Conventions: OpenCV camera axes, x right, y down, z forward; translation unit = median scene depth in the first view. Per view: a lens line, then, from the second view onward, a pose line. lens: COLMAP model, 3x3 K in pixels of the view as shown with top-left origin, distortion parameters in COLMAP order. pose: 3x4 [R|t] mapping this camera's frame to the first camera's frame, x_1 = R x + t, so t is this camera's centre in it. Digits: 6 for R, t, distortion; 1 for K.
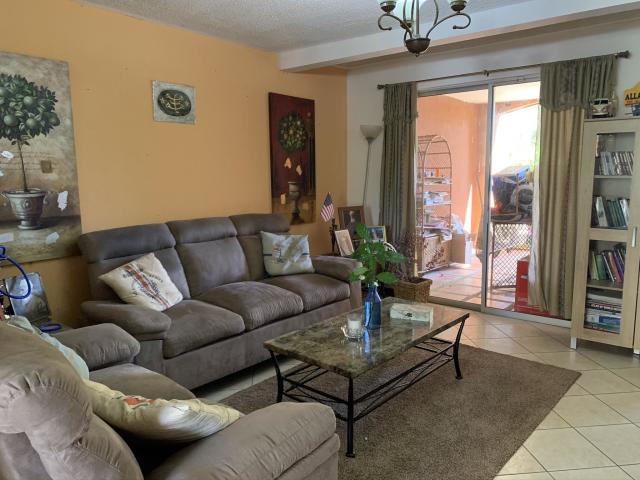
lens RADIAL K [[483.6, 0, 320.0], [0, 483.6, 240.0], [0, 0, 1]] dist [0.083288, -0.117008]
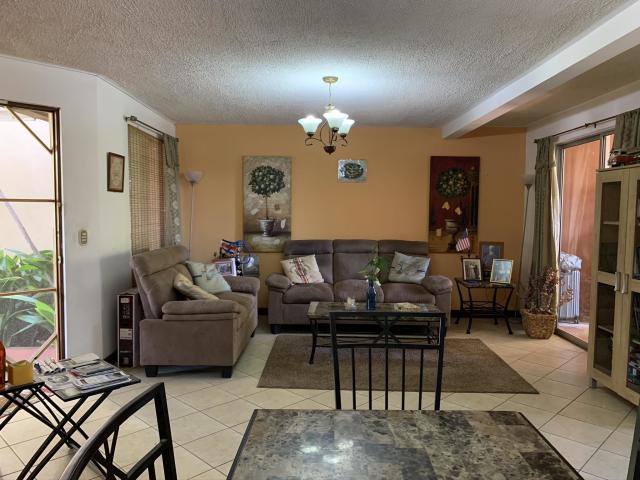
lens RADIAL K [[486.0, 0, 321.5], [0, 486.0, 237.1], [0, 0, 1]] dist [0.013697, -0.008443]
pose [[0.631202, 0.060140, -0.773283, 0.995137], [-0.124484, 0.991920, -0.024467, 0.002635], [0.765564, 0.111705, 0.633588, -0.129110]]
